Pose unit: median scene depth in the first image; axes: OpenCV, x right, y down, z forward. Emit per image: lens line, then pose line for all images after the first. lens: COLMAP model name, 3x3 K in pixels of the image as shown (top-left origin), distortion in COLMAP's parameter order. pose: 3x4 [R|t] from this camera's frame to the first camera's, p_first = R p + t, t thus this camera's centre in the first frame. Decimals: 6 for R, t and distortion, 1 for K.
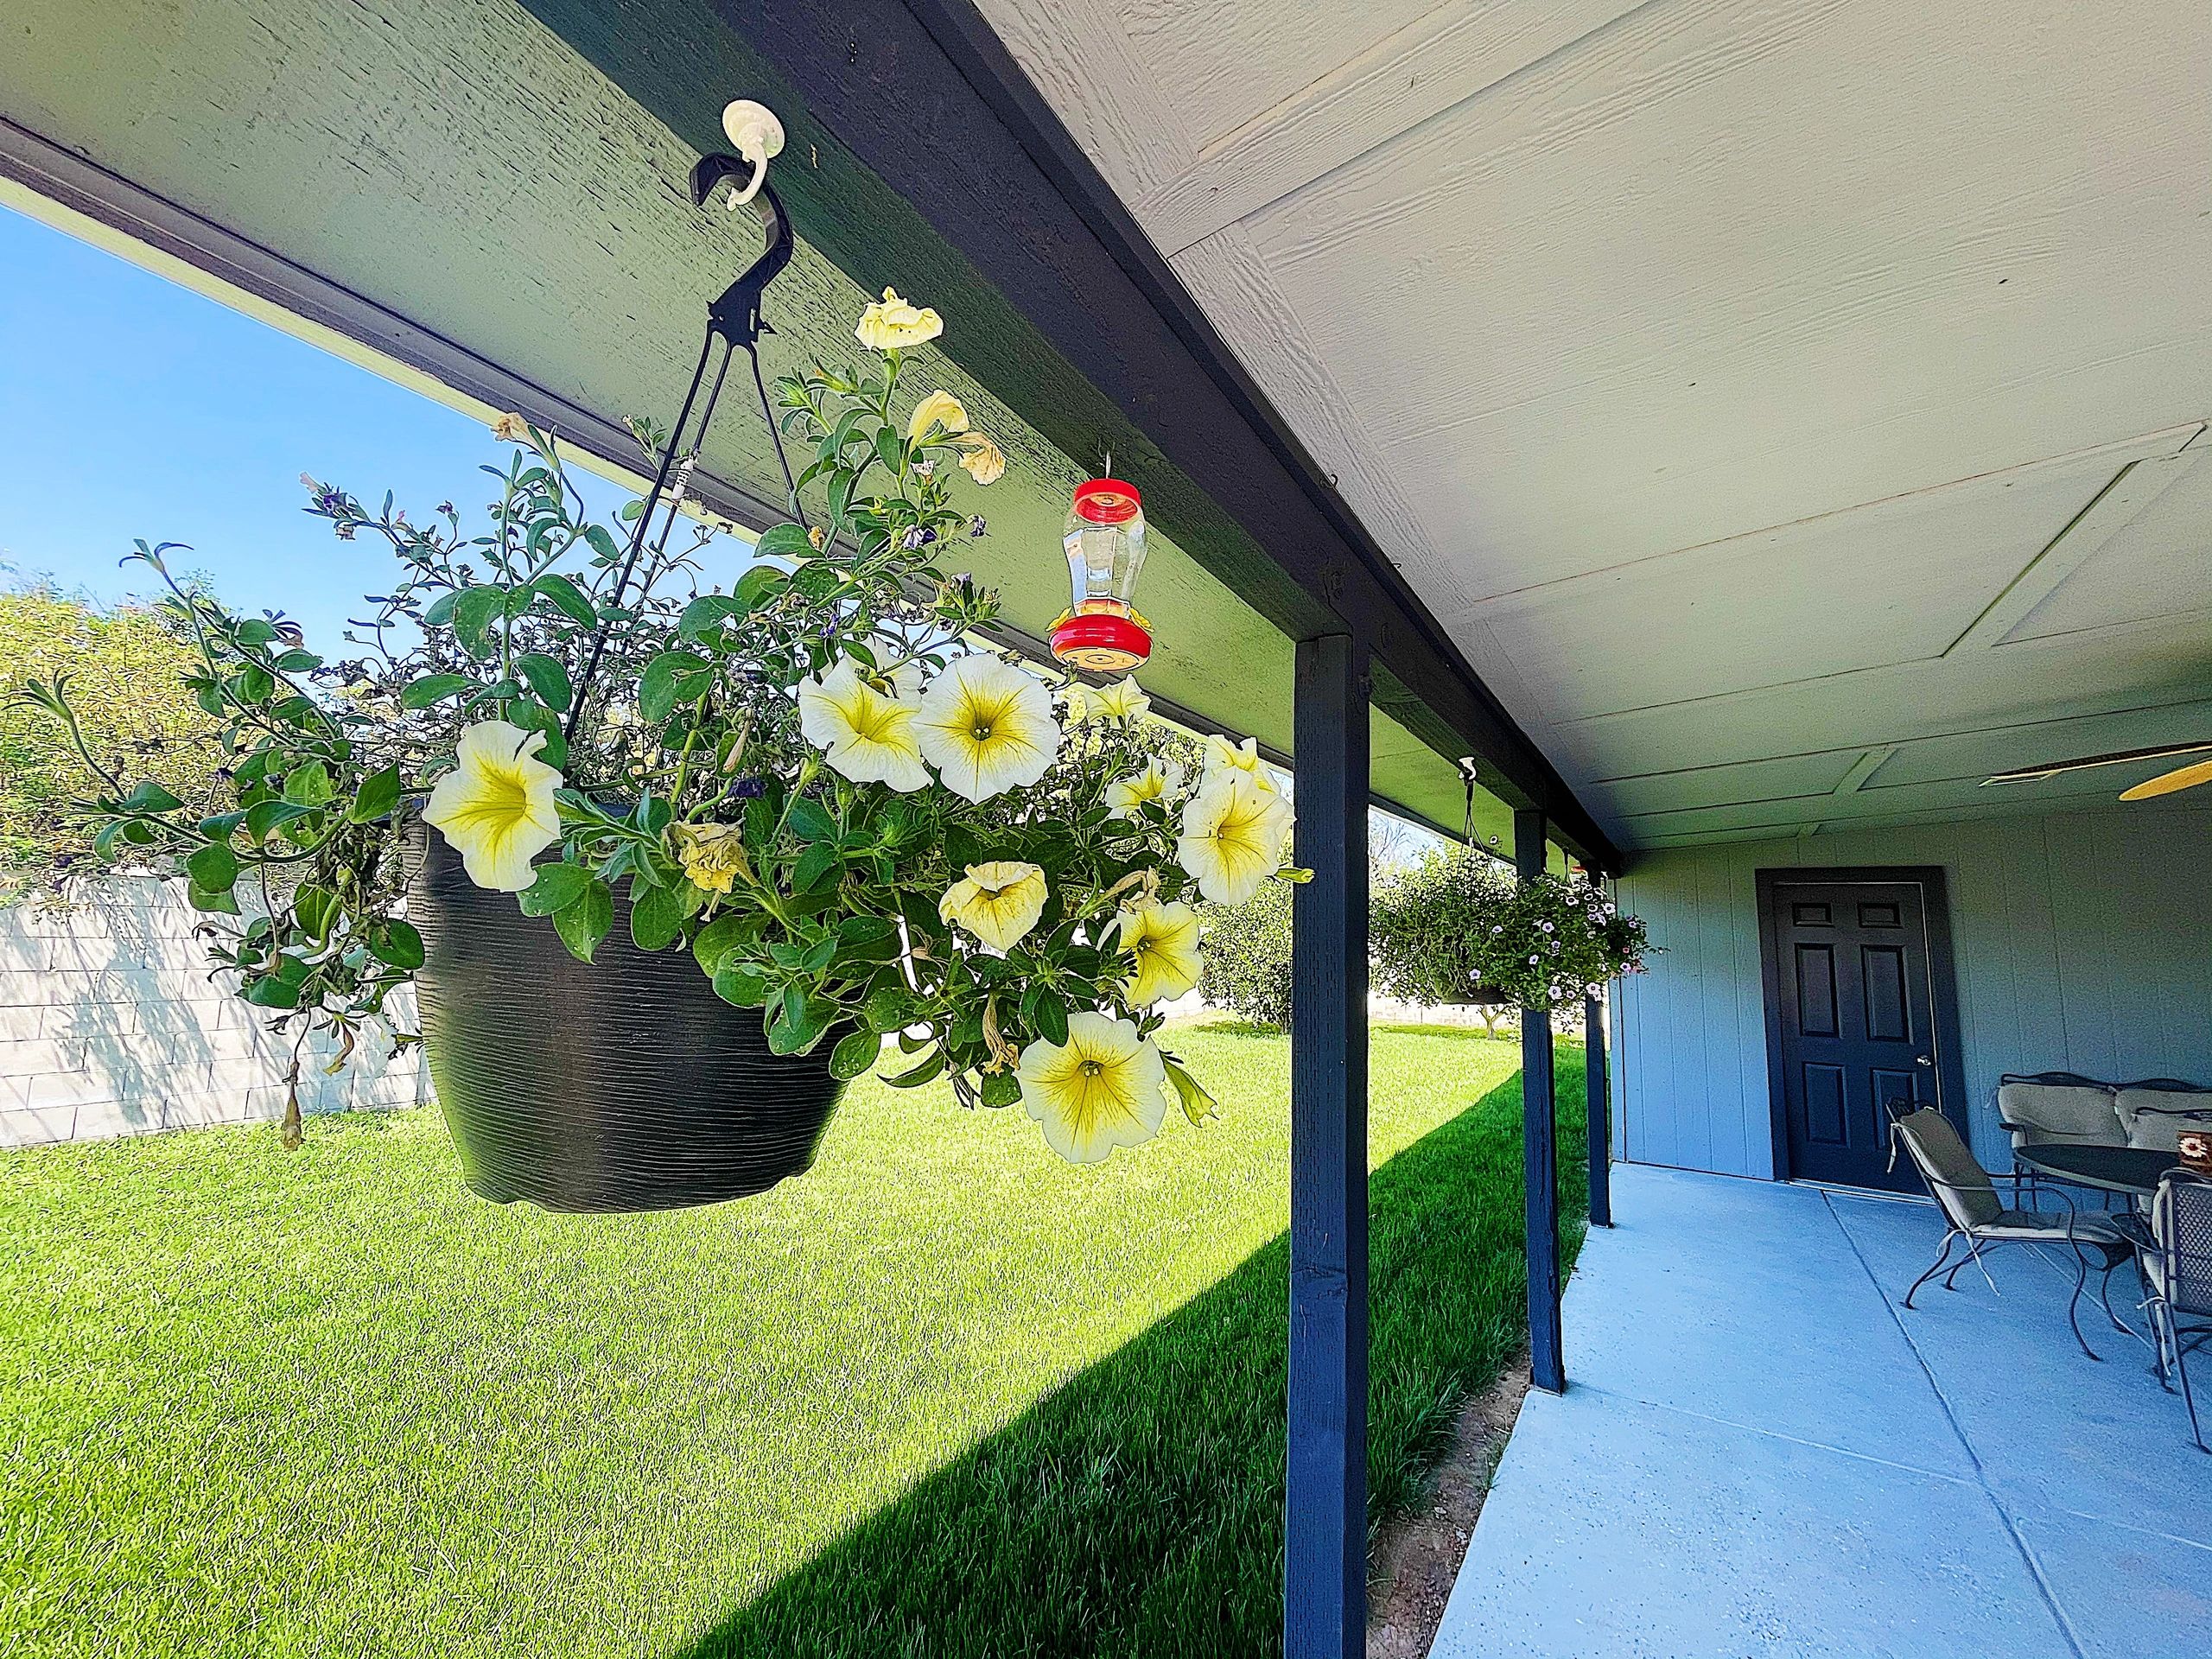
lens RADIAL K [[889.8, 0, 1100.3], [0, 889.8, 820.7], [0, 0, 1]] dist [0.001450, -0.000055]
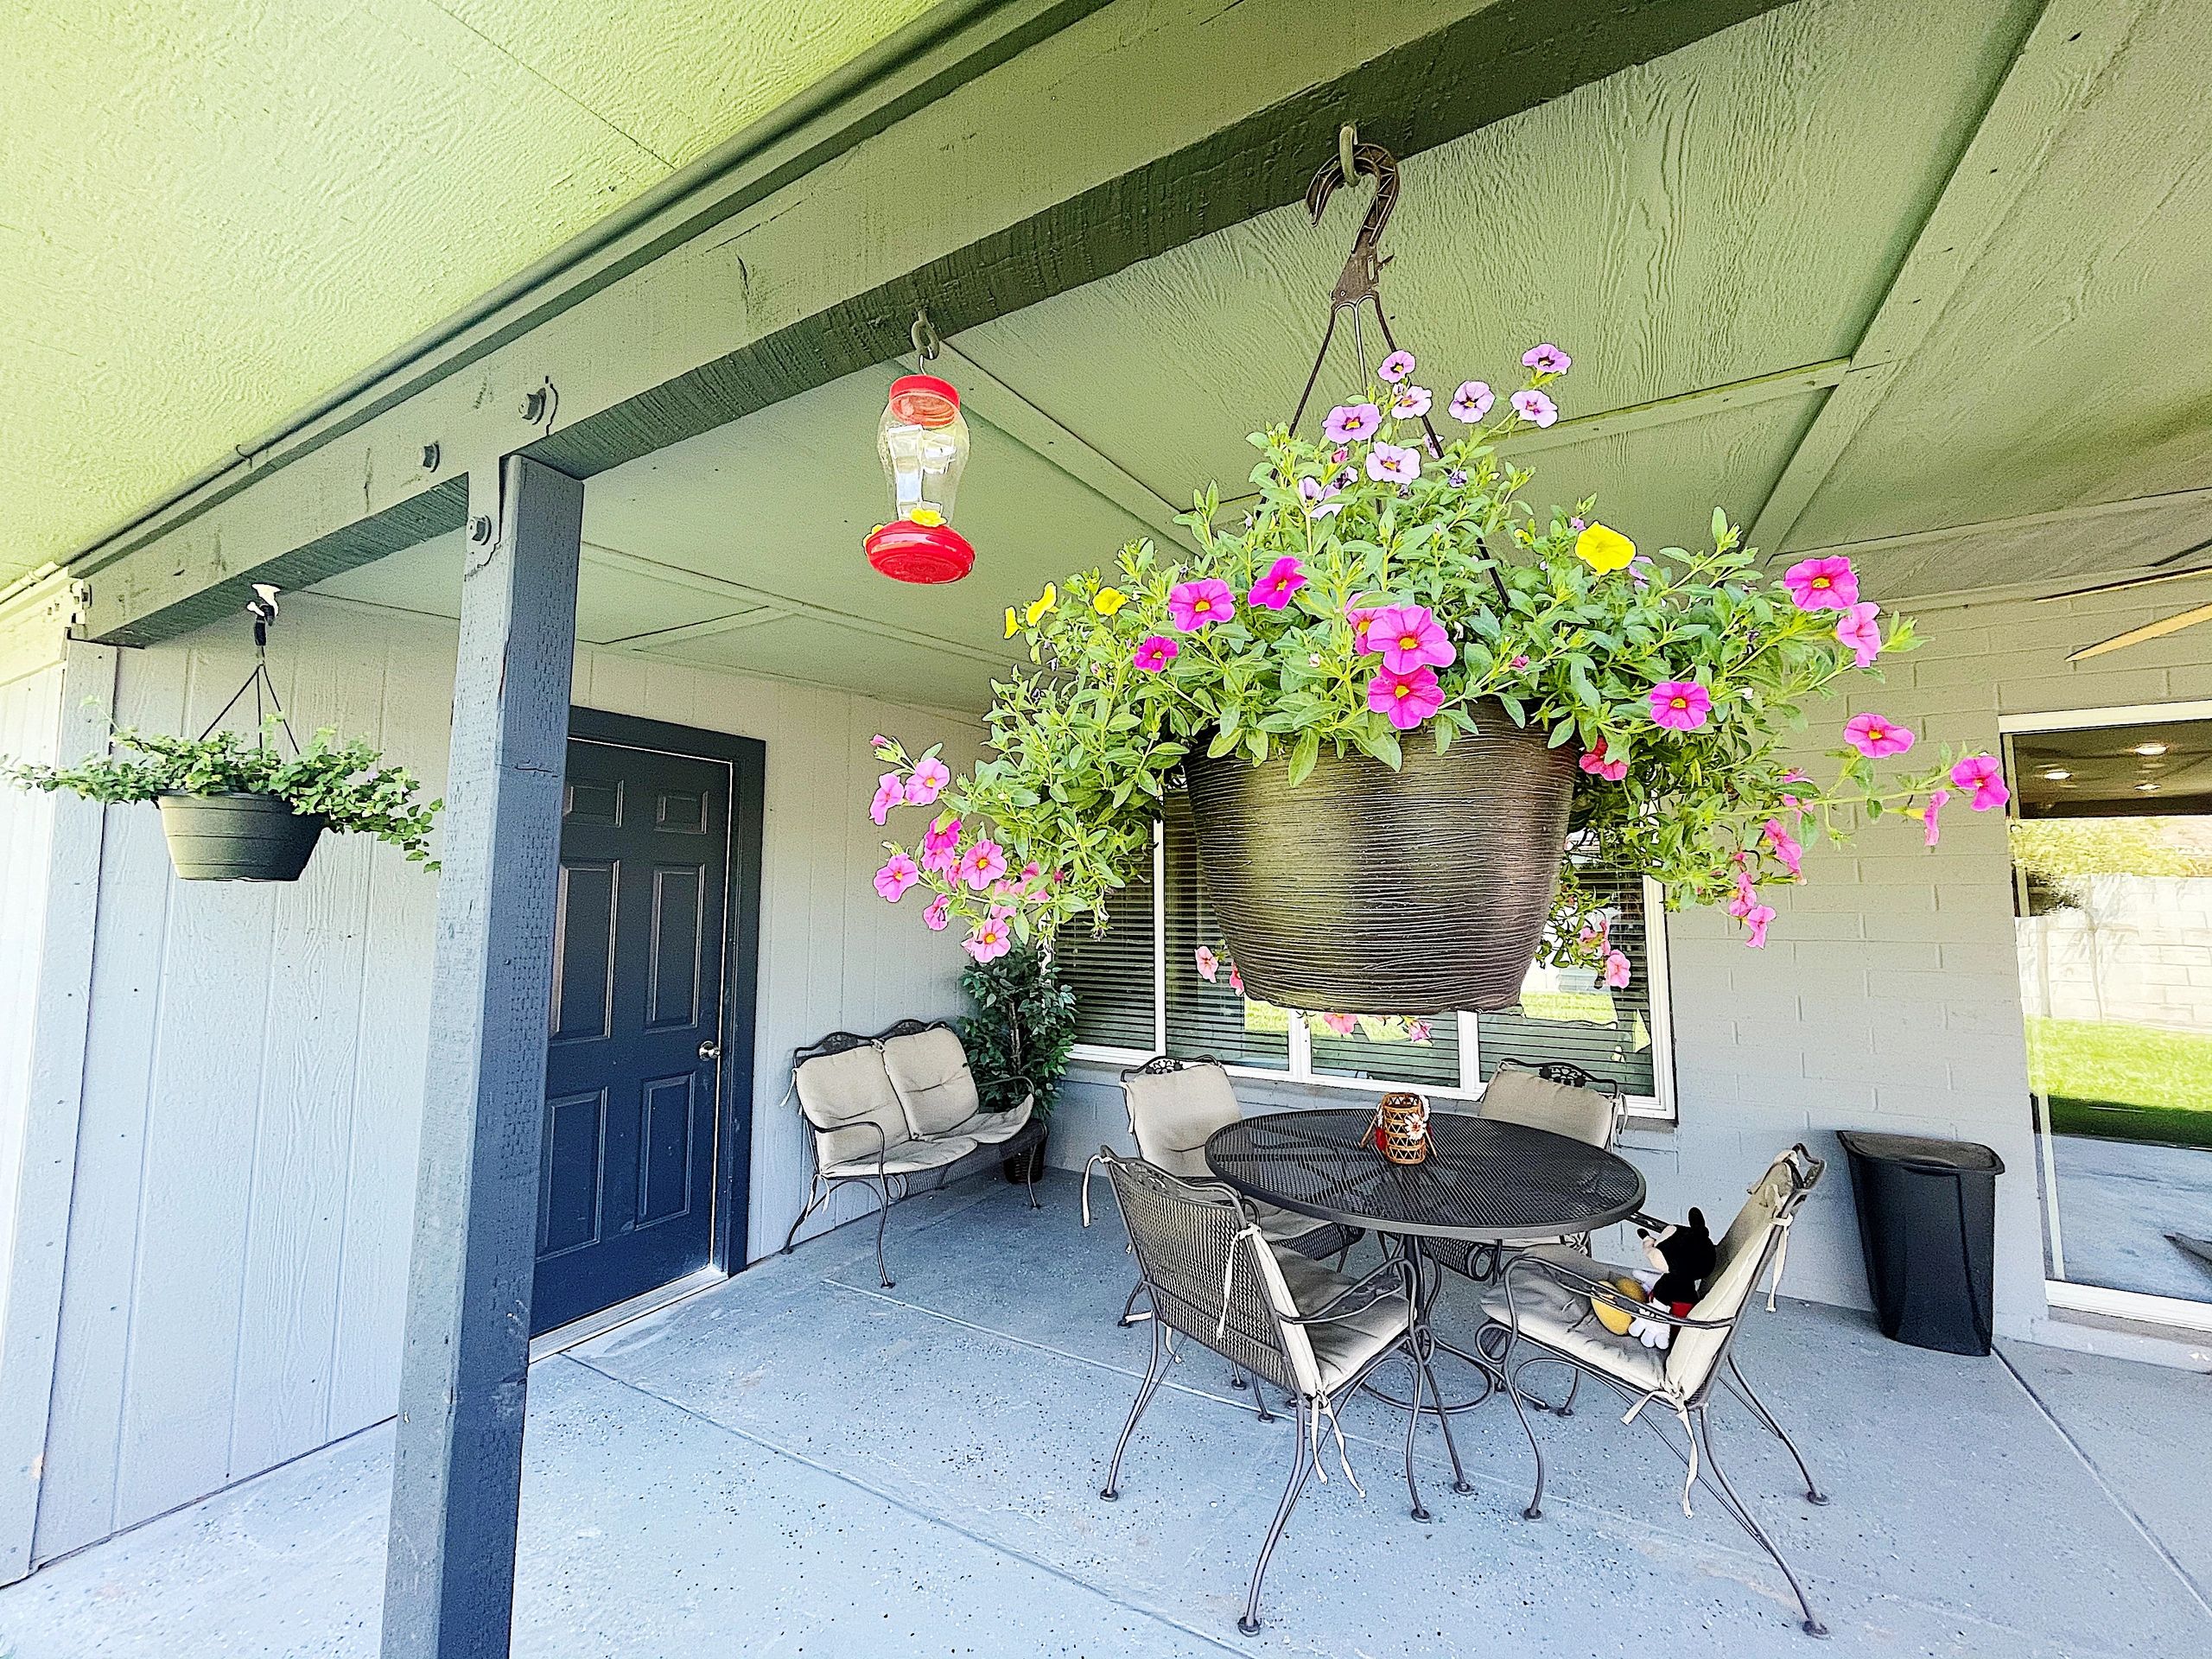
lens RADIAL K [[889.8, 0, 1100.3], [0, 889.8, 820.7], [0, 0, 1]] dist [0.001450, -0.000055]
pose [[-0.056338, 0.049423, 0.997188, 0.302275], [-0.129877, 0.989925, -0.056400, 0.115459], [-0.989928, -0.132690, -0.049352, 0.806489]]
